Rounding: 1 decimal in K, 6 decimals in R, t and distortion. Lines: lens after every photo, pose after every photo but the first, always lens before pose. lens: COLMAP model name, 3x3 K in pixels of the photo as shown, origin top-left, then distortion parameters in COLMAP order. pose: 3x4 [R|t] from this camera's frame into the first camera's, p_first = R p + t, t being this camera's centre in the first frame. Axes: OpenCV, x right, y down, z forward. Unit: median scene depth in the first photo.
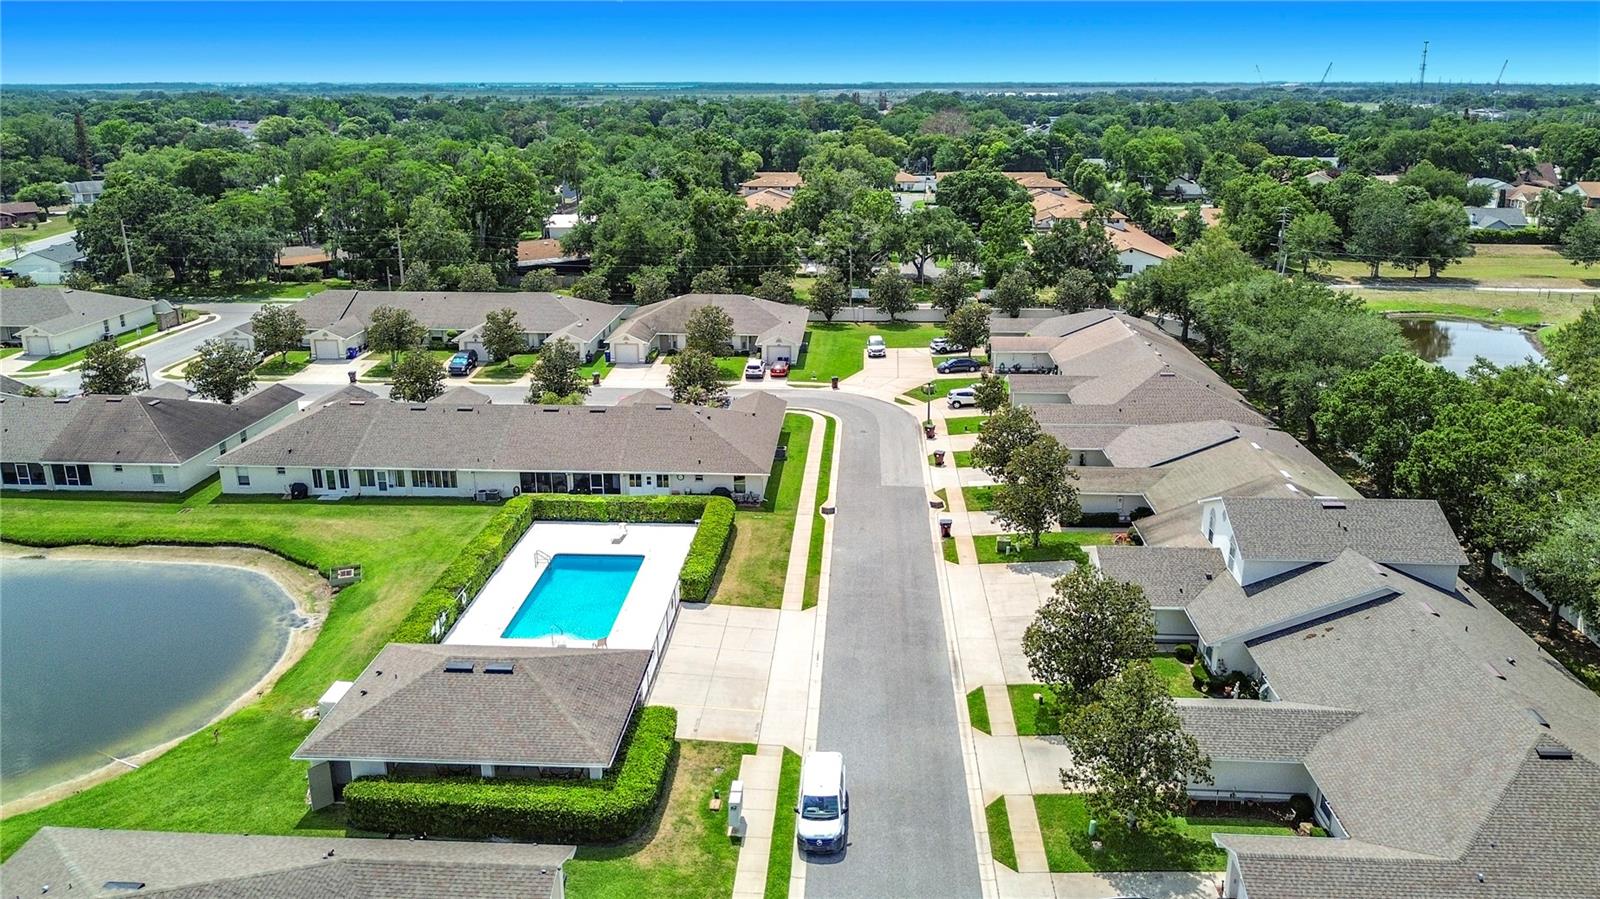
lens RADIAL K [[1159.8, 0, 790.9], [0, 1159.8, 452.9], [0, 0, 1]] dist [0.056278, -0.086659]
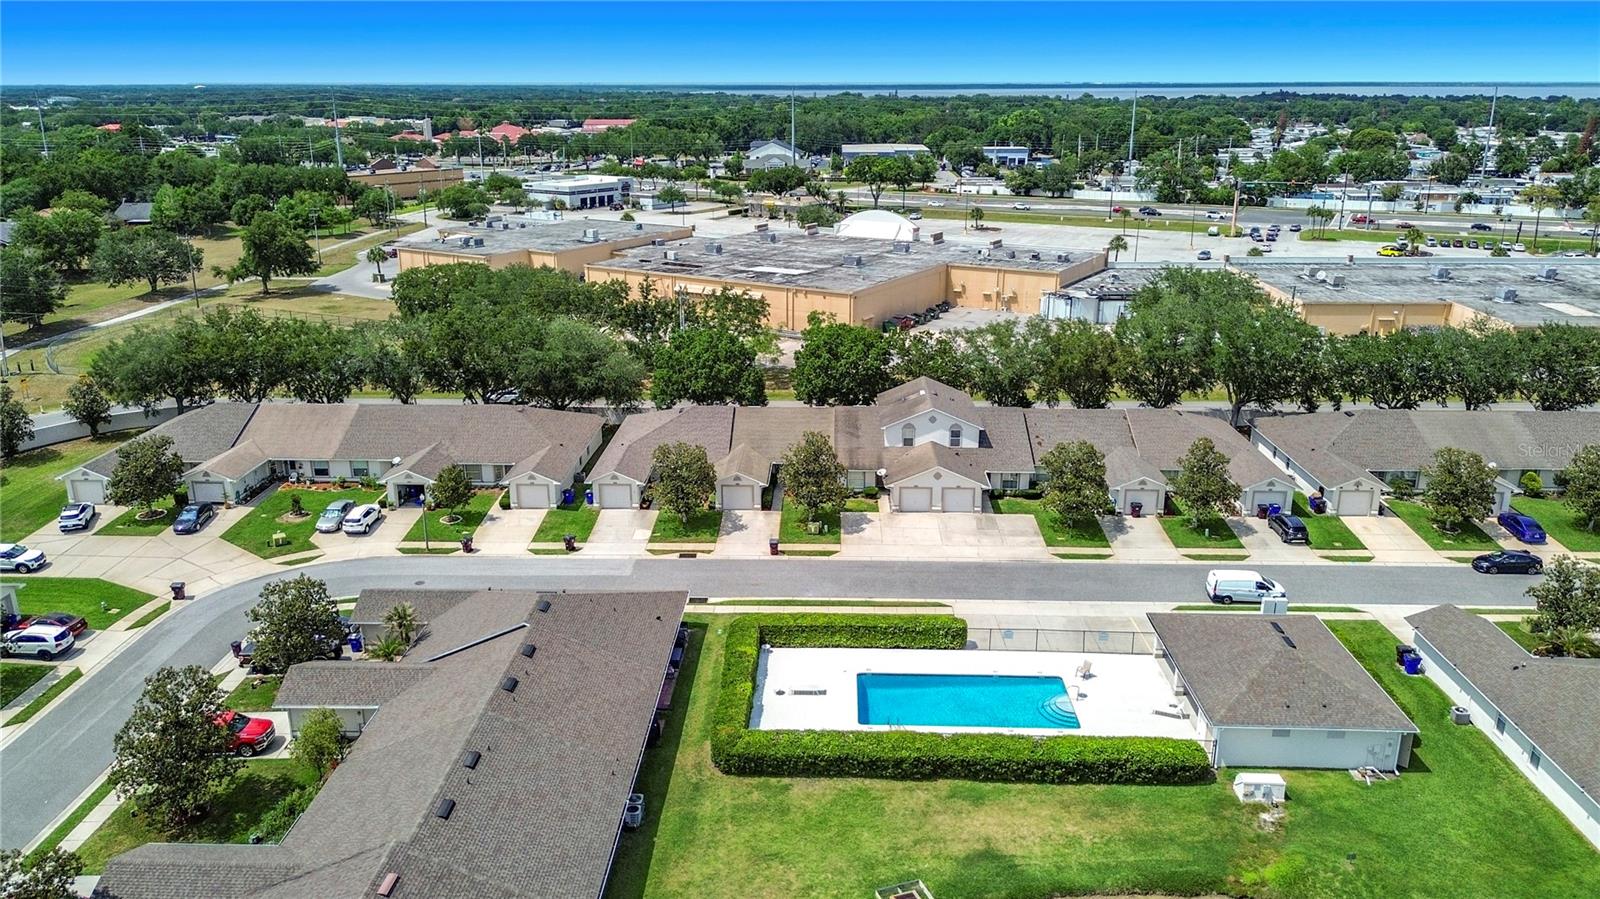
lens RADIAL K [[1177.0, 0, 799.5], [0, 1177.0, 405.9], [0, 0, 1]] dist [0.055682, -0.087510]
pose [[-0.029829, -0.262775, 0.964396, -0.638782], [0.305491, 0.916263, 0.259109, -0.238697], [-0.951728, 0.302343, 0.052944, 0.611633]]
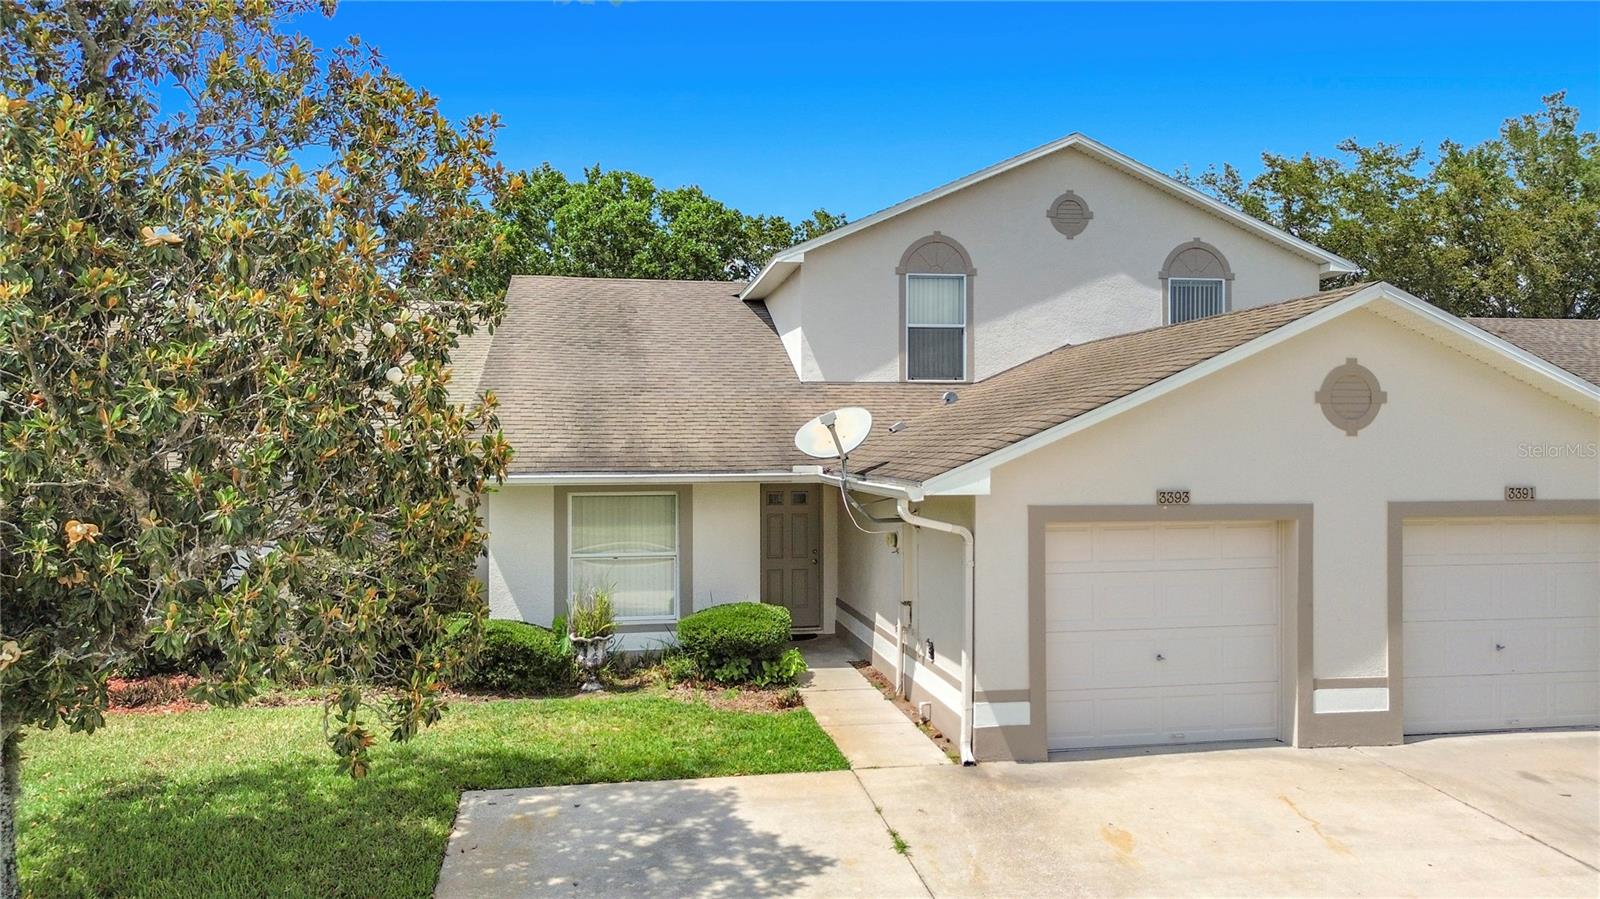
lens RADIAL K [[1135.1, 0, 799.4], [0, 1135.1, 443.8], [0, 0, 1]] dist [0.059600, -0.049696]
pose [[-0.228676, 0.002769, 0.973499, 0.074287], [0.298952, 0.951877, 0.067517, 0.038357], [-0.926464, 0.306469, -0.218499, 0.639845]]
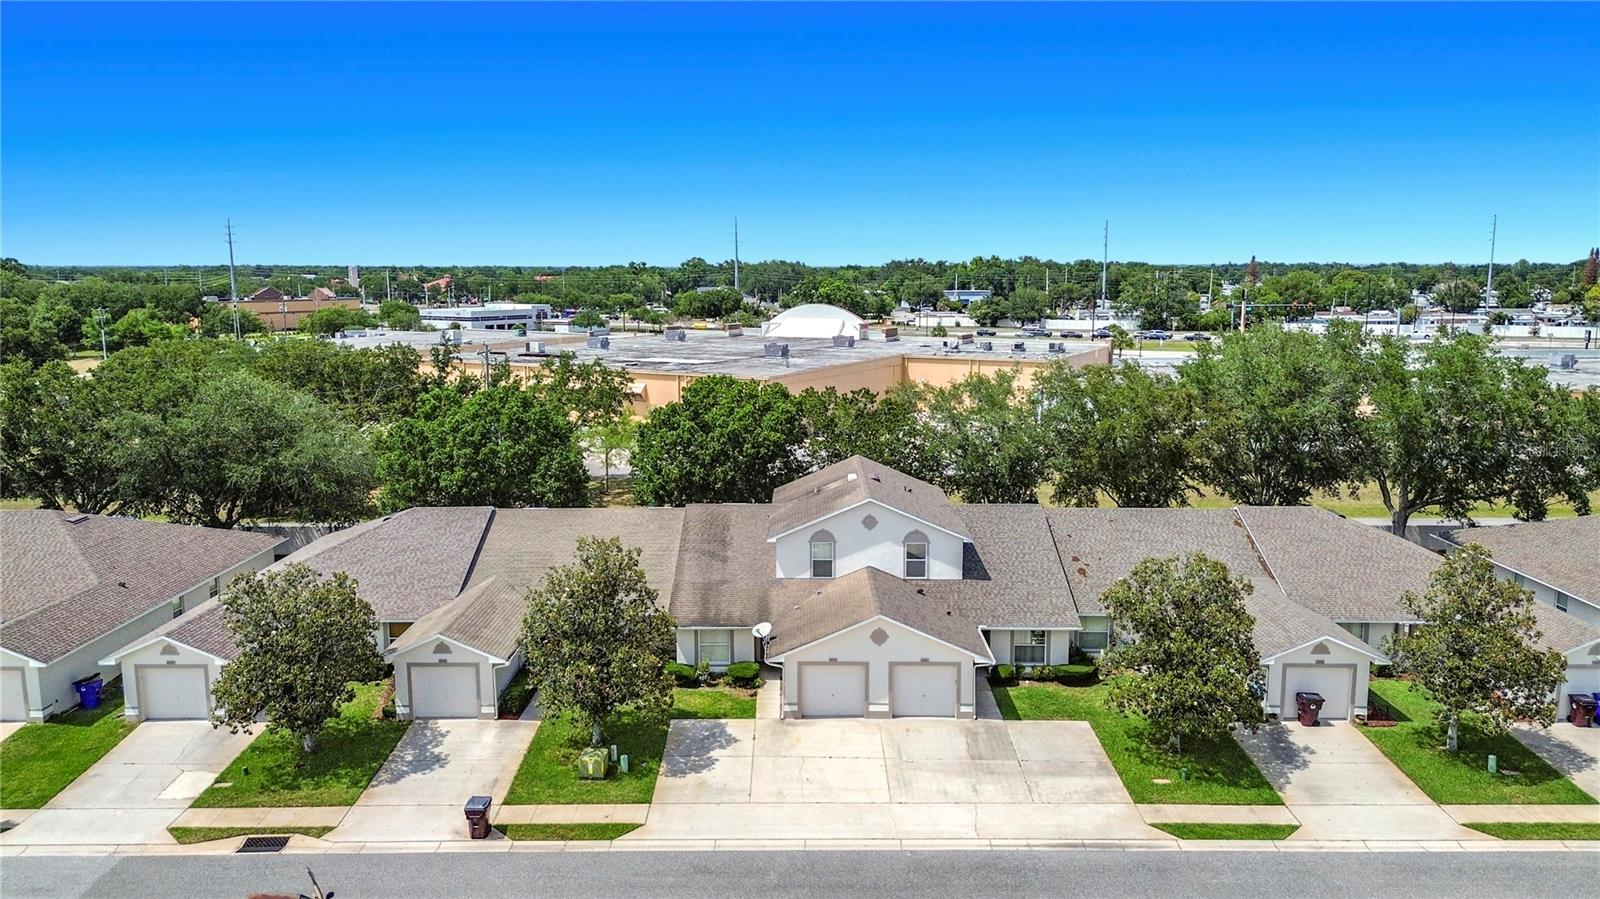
lens RADIAL K [[1155.5, 0, 798.1], [0, 1155.5, 405.7], [0, 0, 1]] dist [0.084722, -0.105004]
pose [[-0.057856, -0.118539, 0.991262, -0.214944], [0.306098, 0.942995, 0.130632, -0.075813], [-0.950240, 0.310981, -0.018273, 0.586210]]
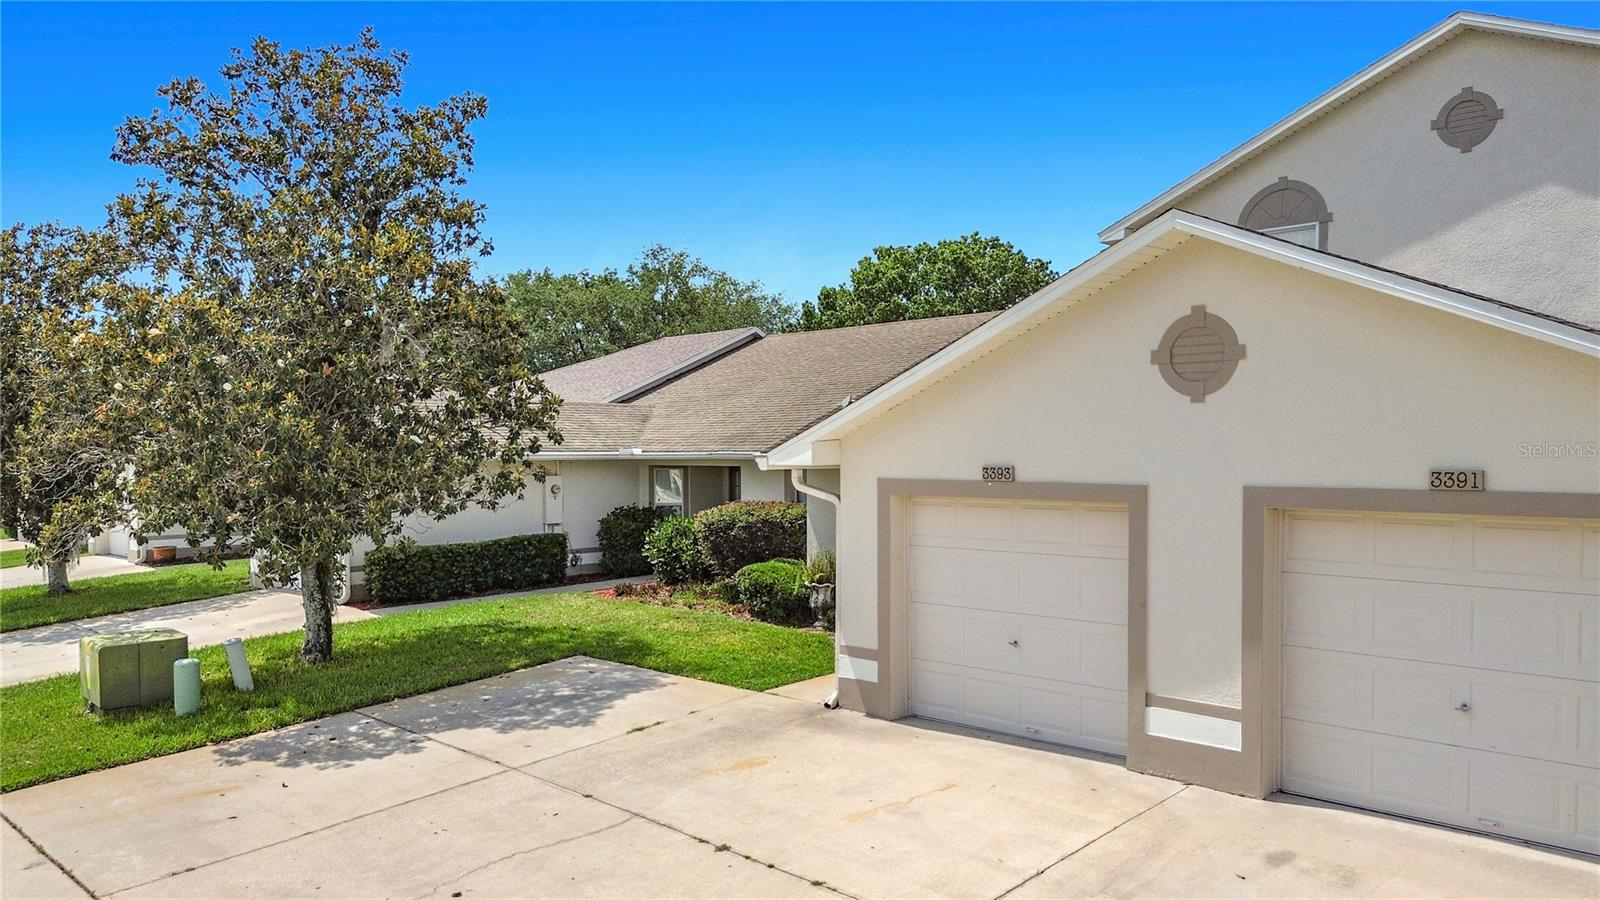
lens RADIAL K [[1150.7, 0, 799.0], [0, 1150.7, 473.4], [0, 0, 1]] dist [0.091652, -0.119456]
pose [[0.650694, -0.015301, 0.759185, 0.079967], [0.231262, 0.956294, -0.178939, 0.069183], [-0.723267, 0.292005, 0.625794, 0.551199]]
